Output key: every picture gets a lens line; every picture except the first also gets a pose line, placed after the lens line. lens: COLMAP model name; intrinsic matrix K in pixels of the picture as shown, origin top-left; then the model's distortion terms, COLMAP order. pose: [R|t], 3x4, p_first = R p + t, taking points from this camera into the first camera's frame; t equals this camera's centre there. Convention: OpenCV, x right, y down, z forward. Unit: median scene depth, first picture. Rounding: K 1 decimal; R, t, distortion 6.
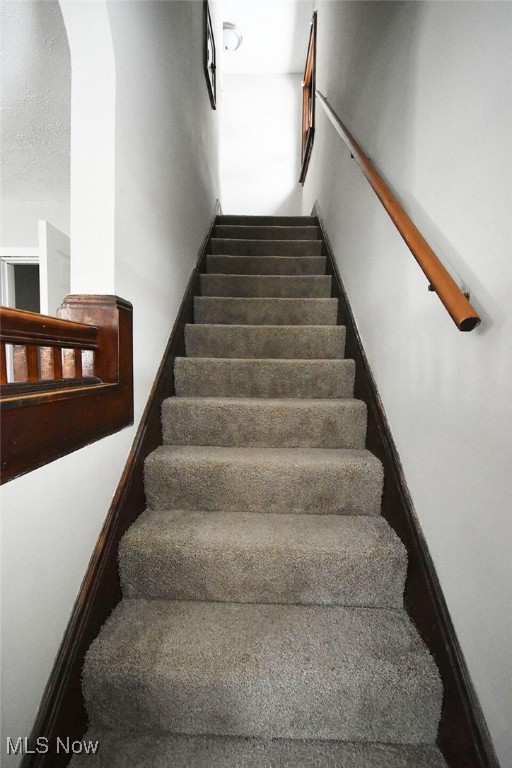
lens RADIAL K [[351.5, 0, 255.2], [0, 351.5, 393.0], [0, 0, 1]] dist [0.001321, 0.000166]
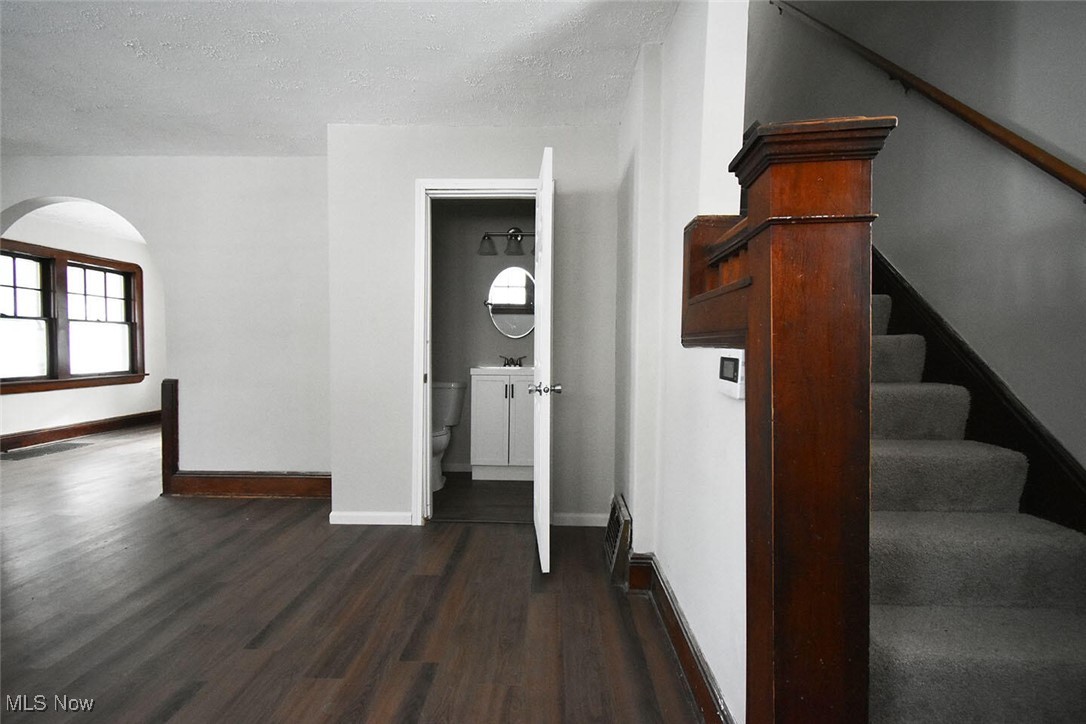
lens RADIAL K [[497.0, 0, 544.7], [0, 497.0, 381.1], [0, 0, 1]] dist [0.001321, 0.000166]
pose [[0.999965, -0.007471, -0.003685, -0.821762], [0.007409, 0.999835, -0.016611, 0.198790], [0.003809, 0.016583, 0.999855, -0.405804]]
